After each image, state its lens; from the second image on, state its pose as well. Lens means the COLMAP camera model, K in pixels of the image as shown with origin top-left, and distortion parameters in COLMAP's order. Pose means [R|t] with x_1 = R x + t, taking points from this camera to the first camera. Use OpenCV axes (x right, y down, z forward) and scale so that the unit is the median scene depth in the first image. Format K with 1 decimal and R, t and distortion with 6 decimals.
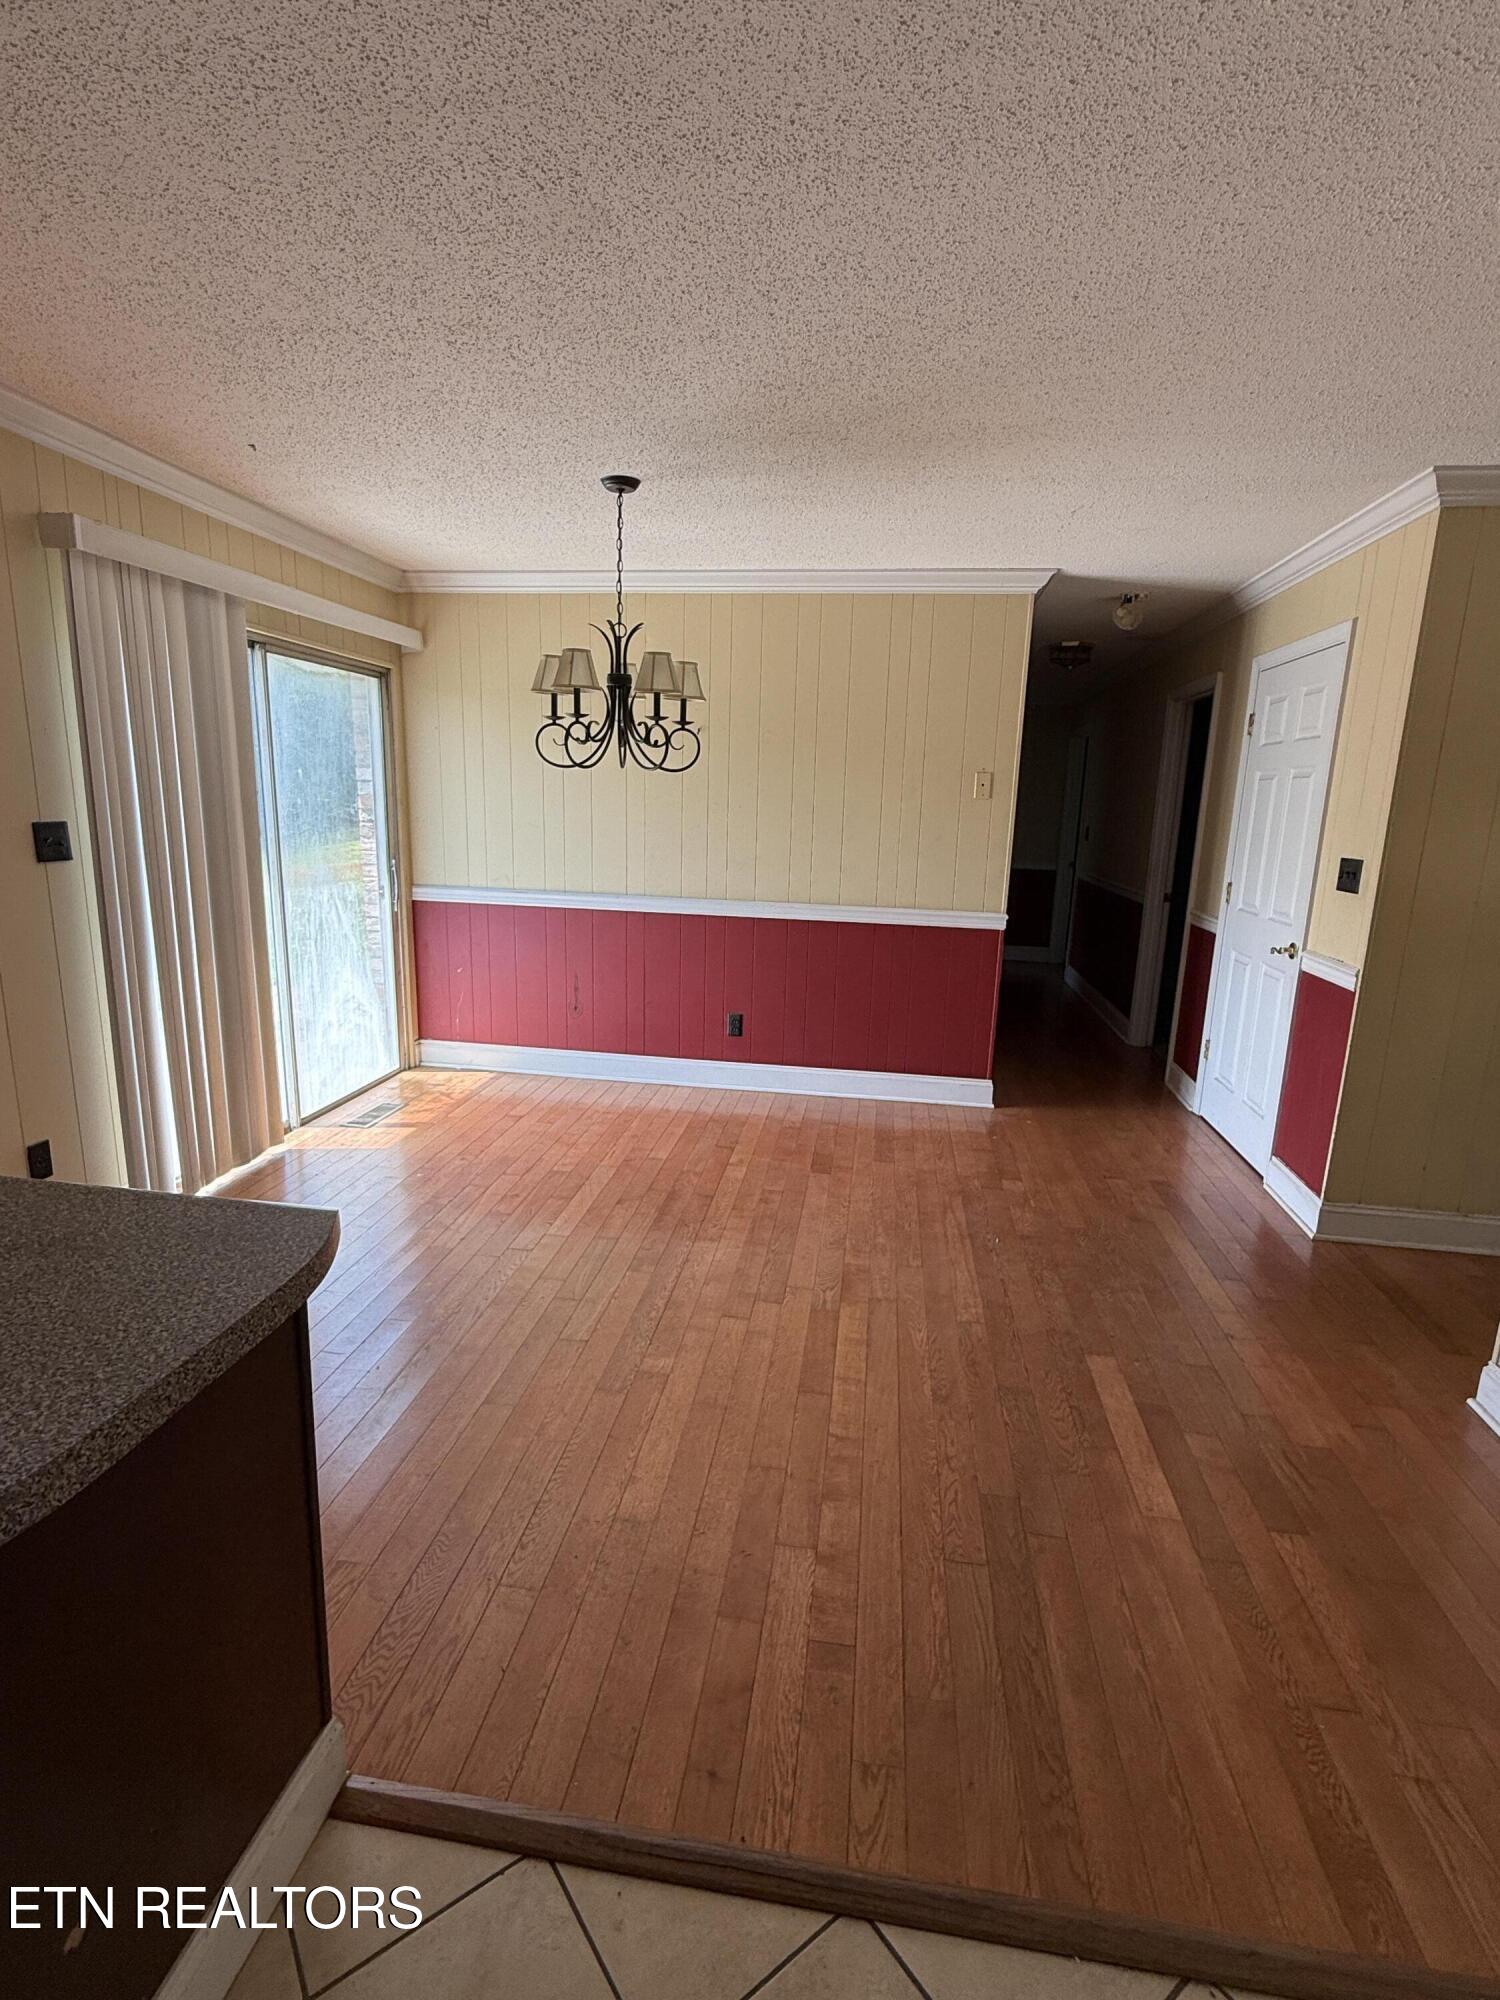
lens RADIAL K [[961.5, 0, 746.8], [0, 961.5, 999.8], [0, 0, 1]] dist [0.000125, 0.000022]
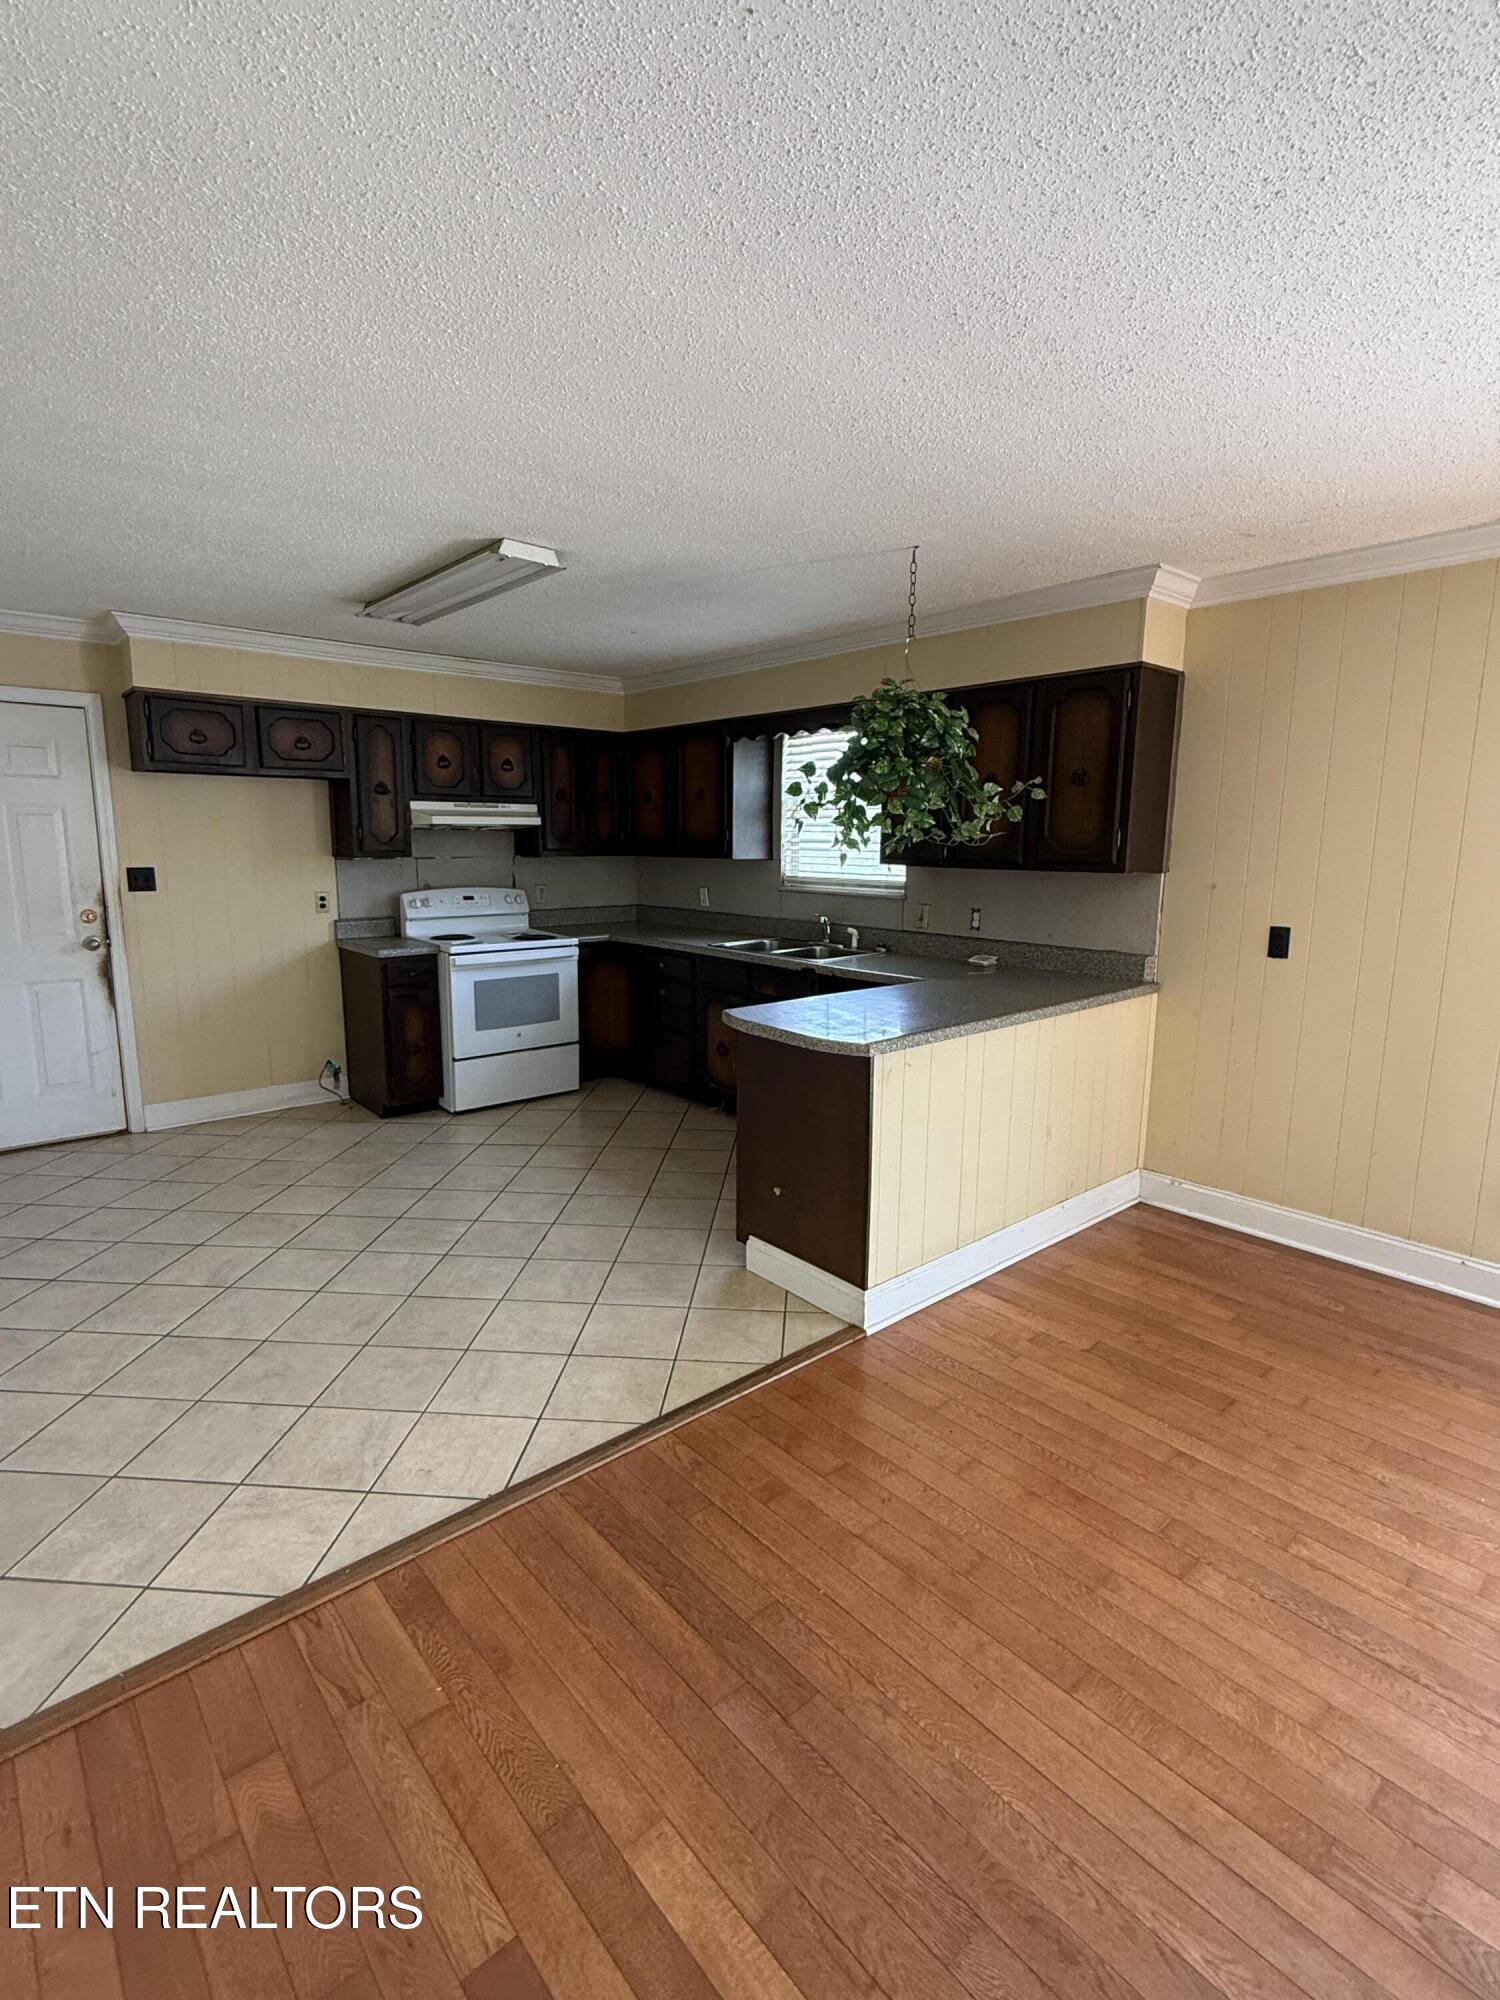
lens RADIAL K [[961.5, 0, 750.8], [0, 961.5, 998.0], [0, 0, 1]] dist [0.000125, 0.000022]
pose [[-0.652408, 0.096954, -0.751640, 0.986802], [-0.185867, 0.941025, 0.282712, -0.314430], [0.734722, 0.324149, -0.595912, 1.472902]]
